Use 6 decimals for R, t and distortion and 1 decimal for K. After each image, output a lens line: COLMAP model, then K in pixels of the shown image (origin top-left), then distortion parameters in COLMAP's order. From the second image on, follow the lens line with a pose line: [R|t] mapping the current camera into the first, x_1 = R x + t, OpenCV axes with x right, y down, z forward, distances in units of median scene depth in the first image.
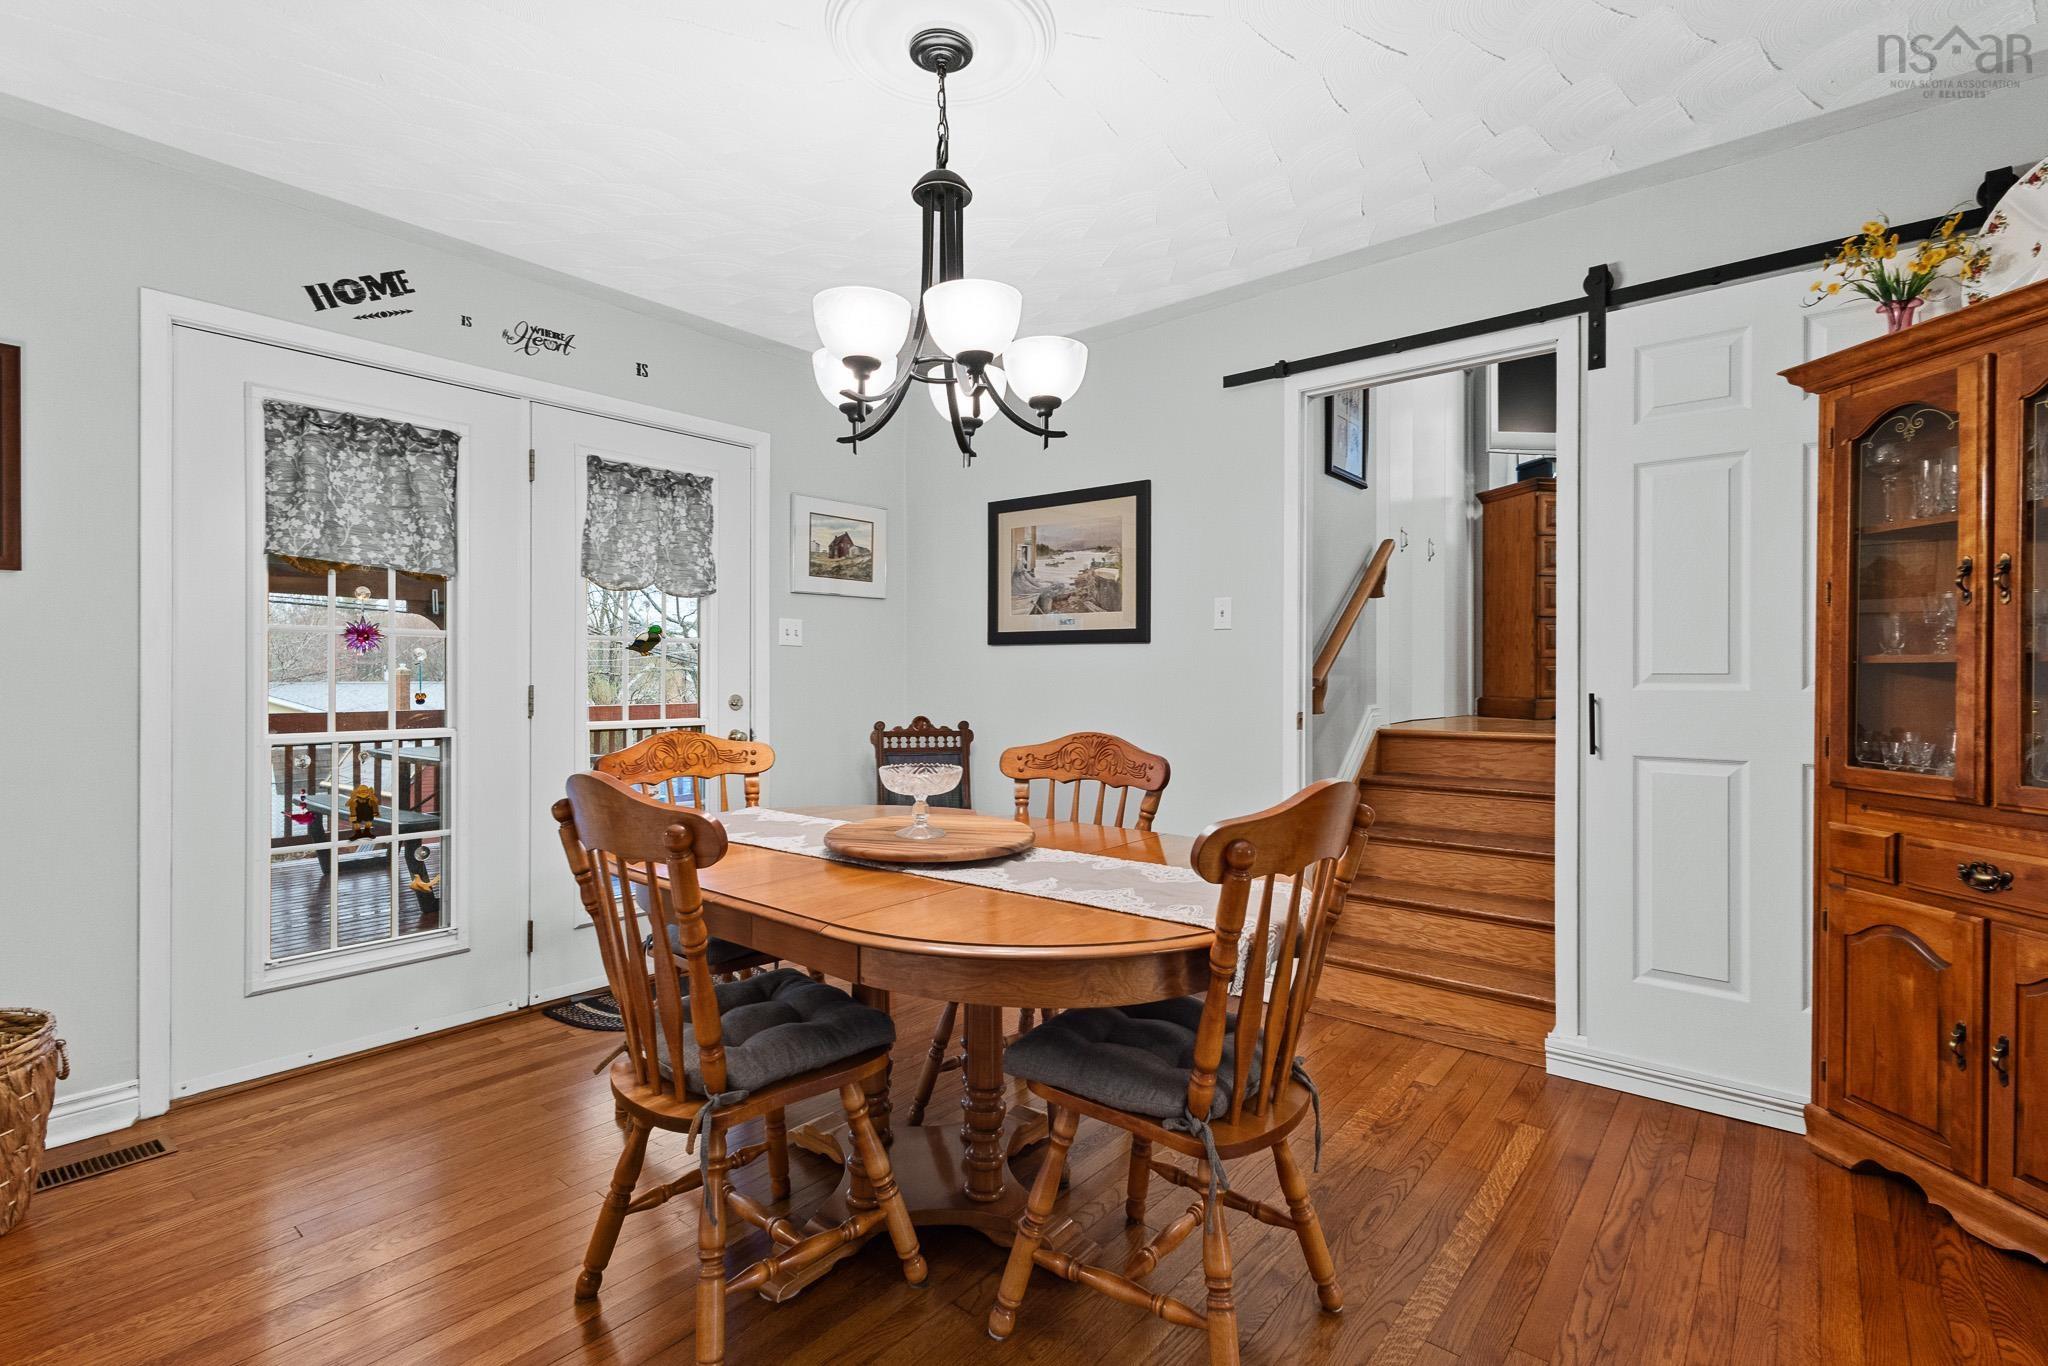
lens RADIAL K [[939.4, 0, 1029.2], [0, 939.4, 669.4], [0, 0, 1]] dist [0.012794, -0.003767]
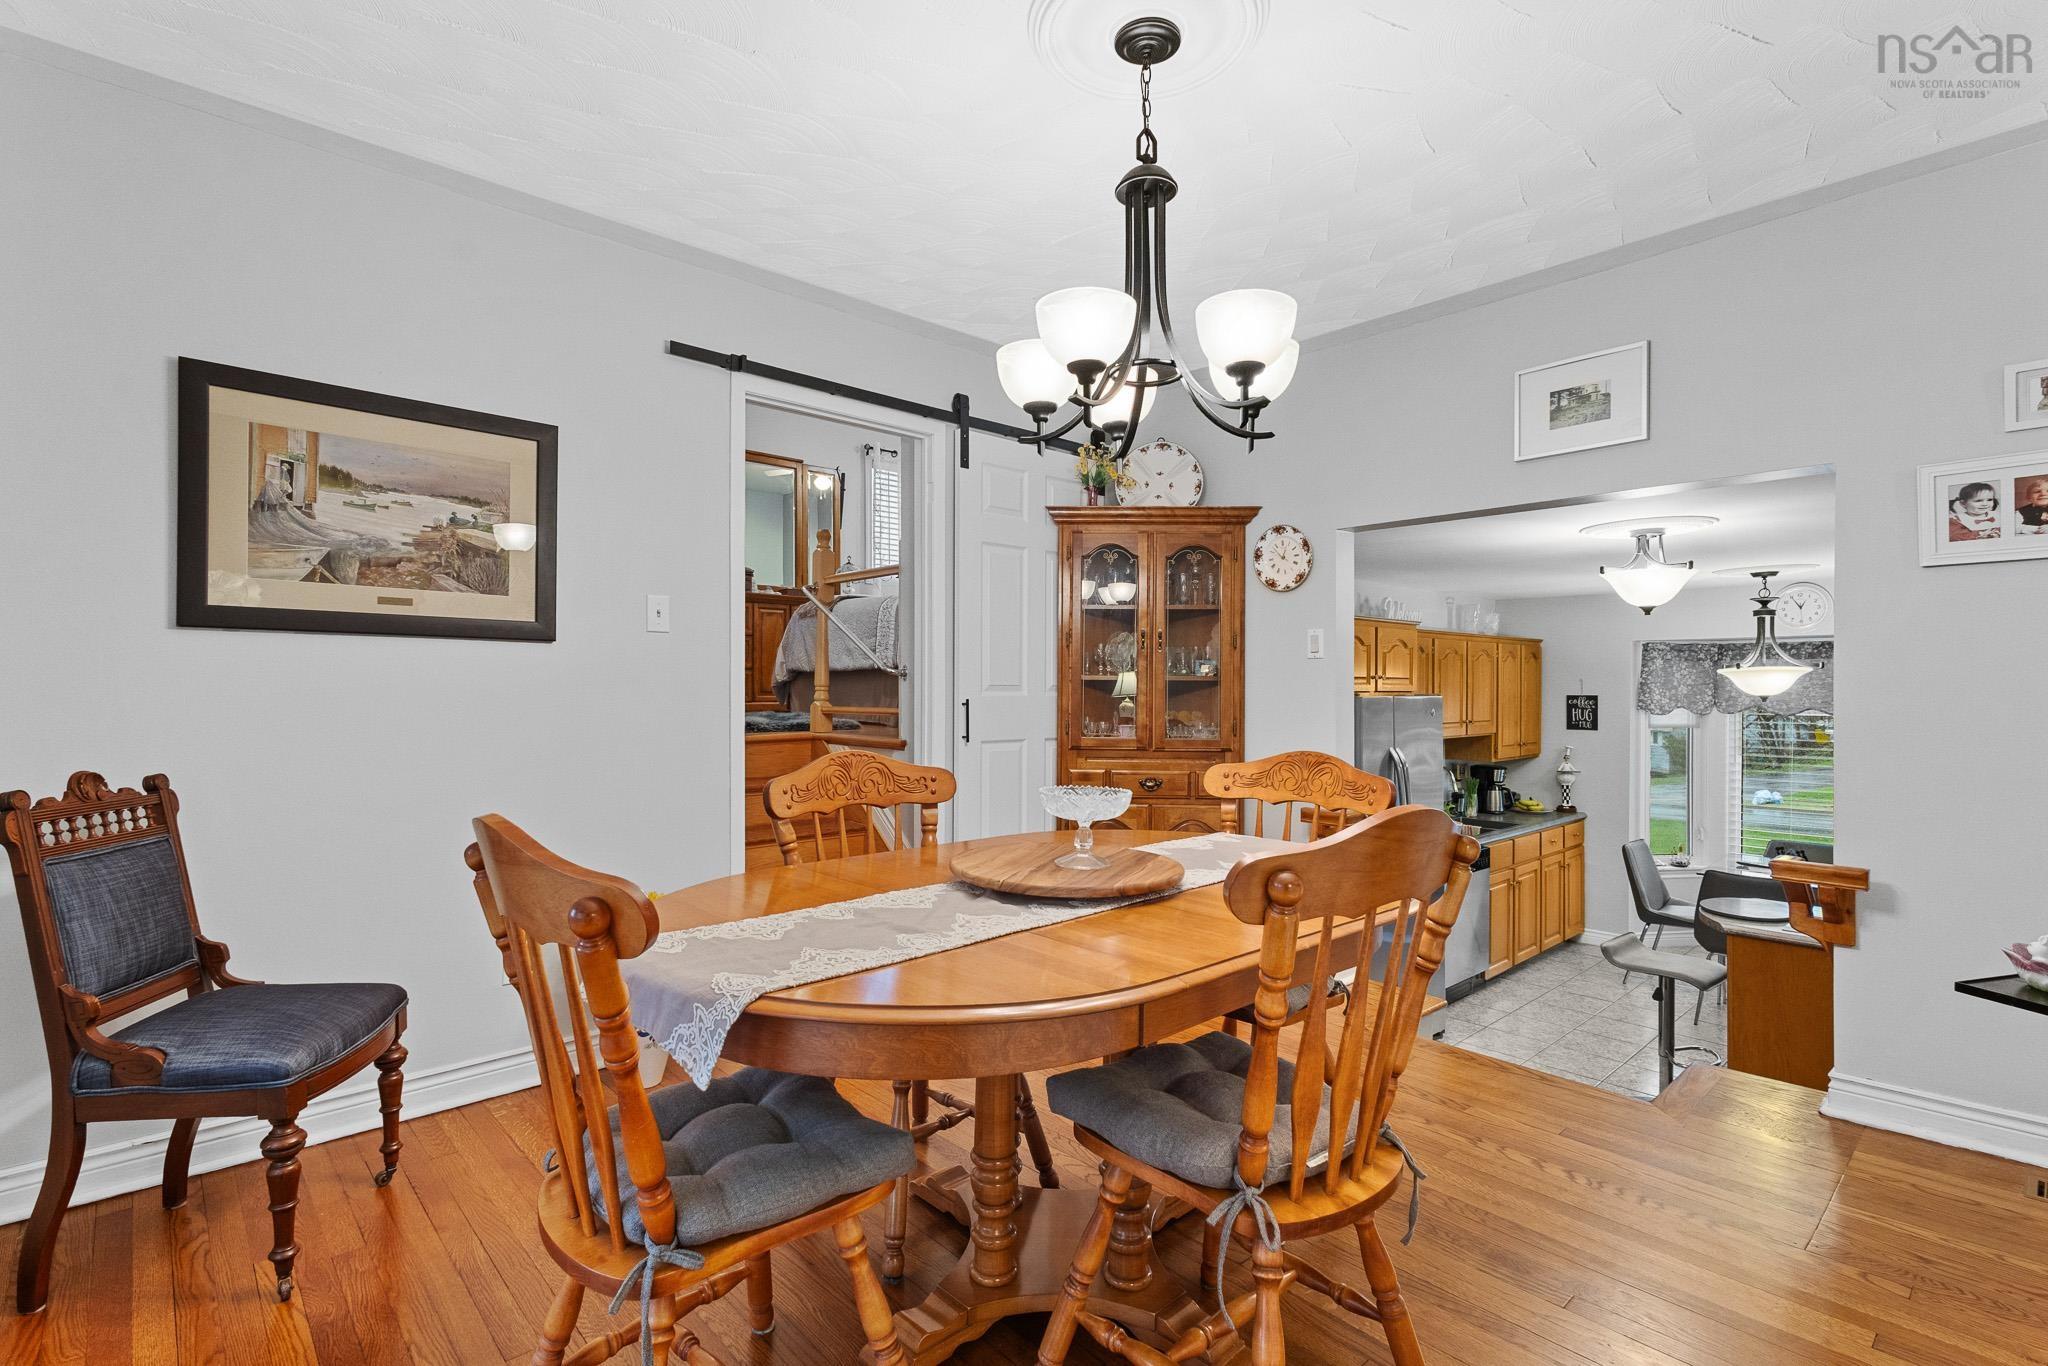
lens RADIAL K [[942.7, 0, 1002.8], [0, 942.7, 688.2], [0, 0, 1]] dist [0.003697, -0.002782]
pose [[0.152807, -0.002448, 0.988253, -0.601836], [-0.008904, 0.999953, 0.003853, 0.002471], [-0.988216, -0.009389, 0.152778, 0.562145]]
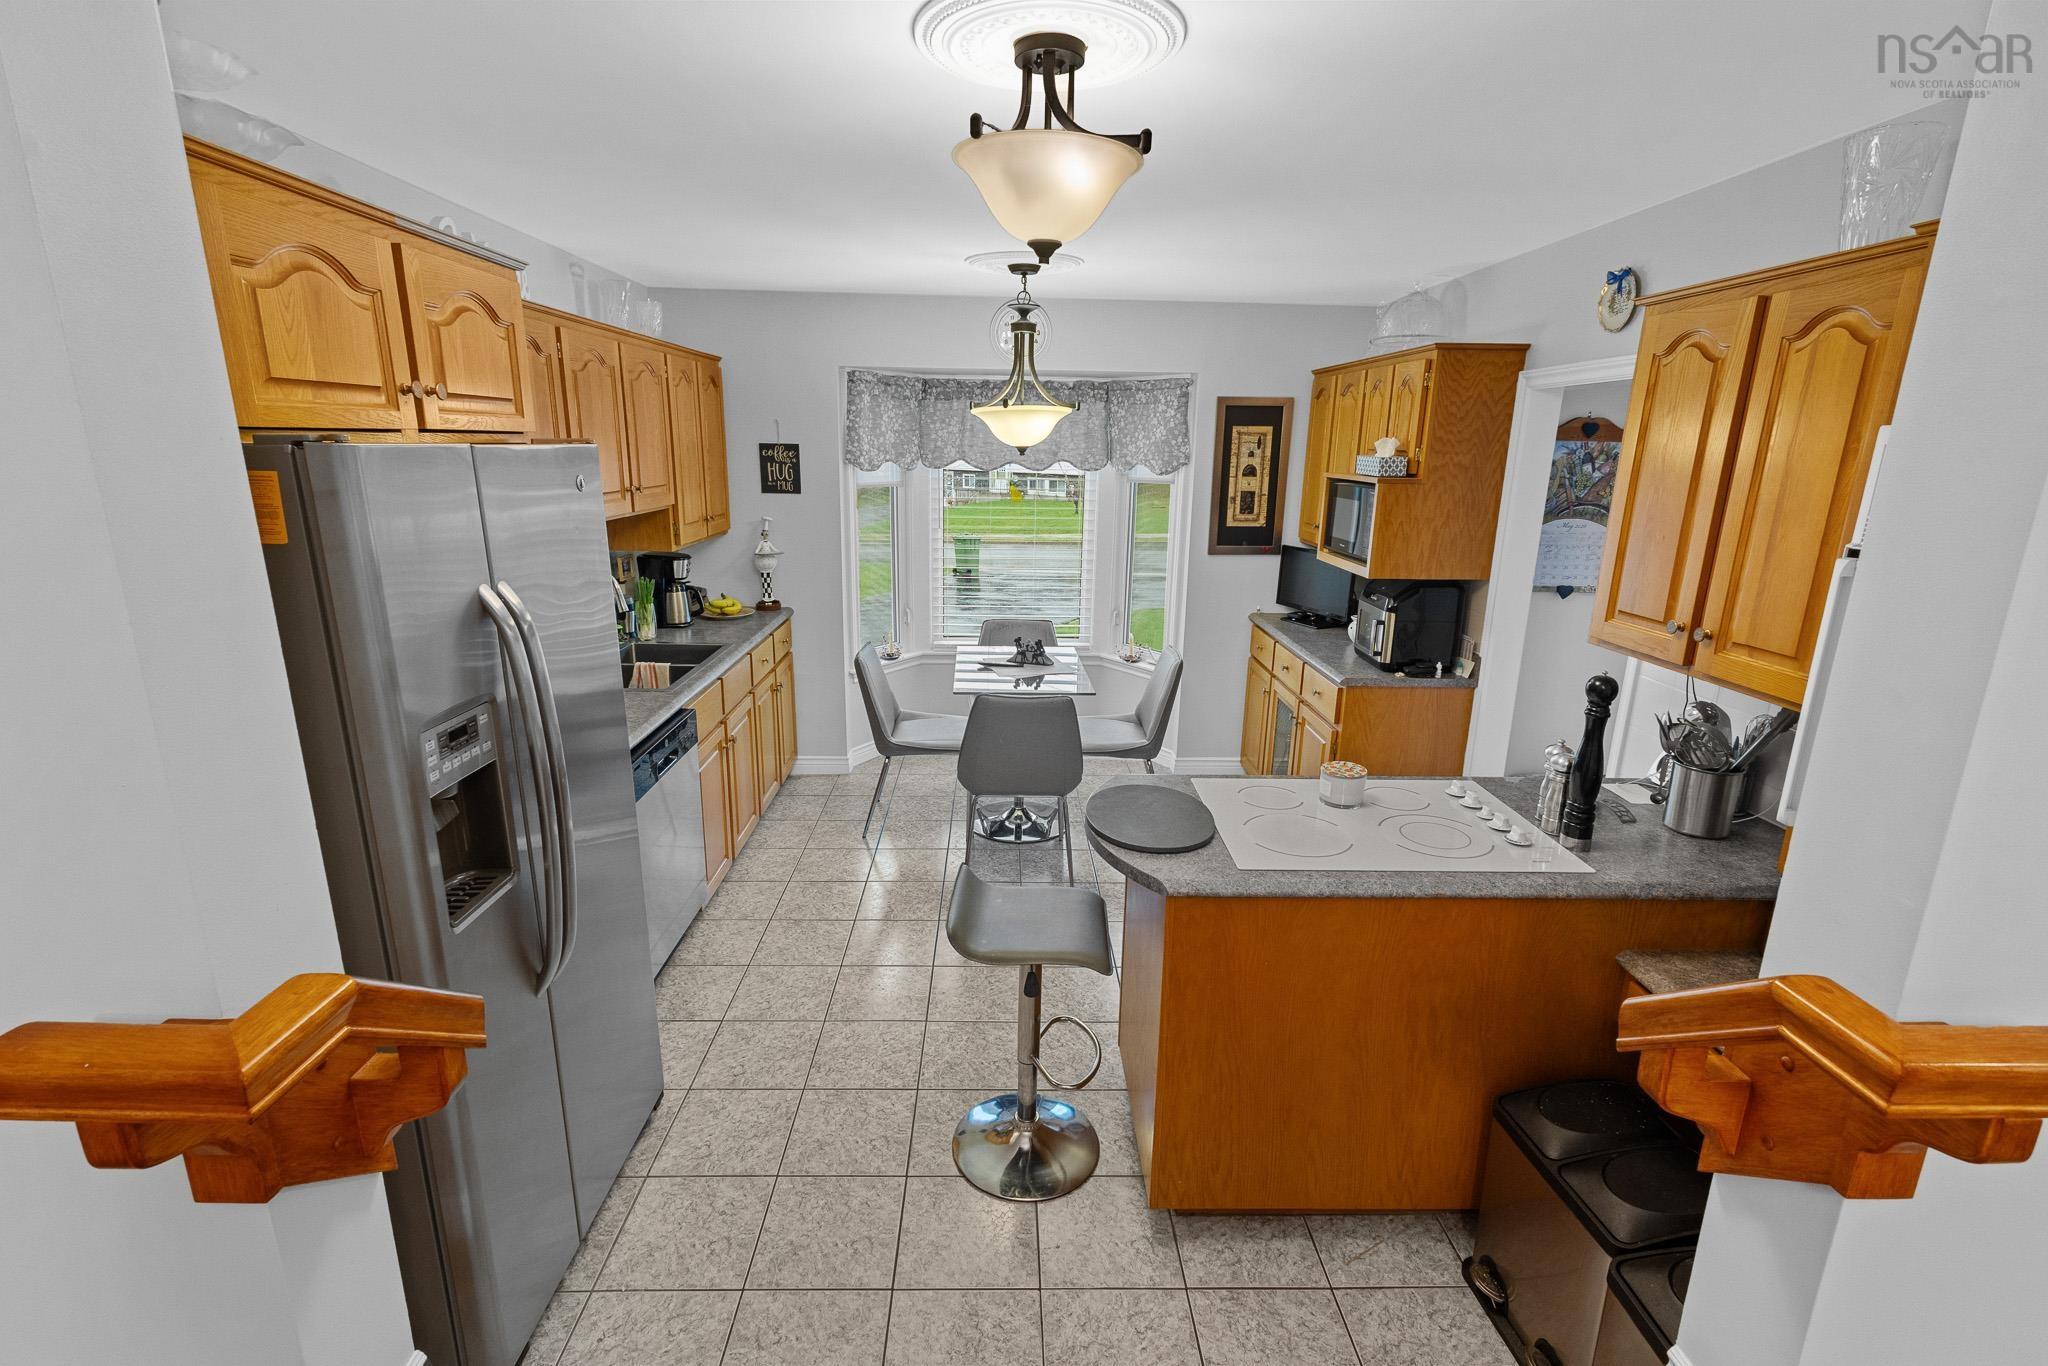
lens RADIAL K [[939.4, 0, 1030.6], [0, 939.4, 680.4], [0, 0, 1]] dist [0.012794, -0.003767]
pose [[-0.666641, -0.196997, 0.718875, 0.224207], [-0.024709, 0.969753, 0.242833, 0.006998], [-0.744969, 0.144120, -0.651345, 0.342470]]
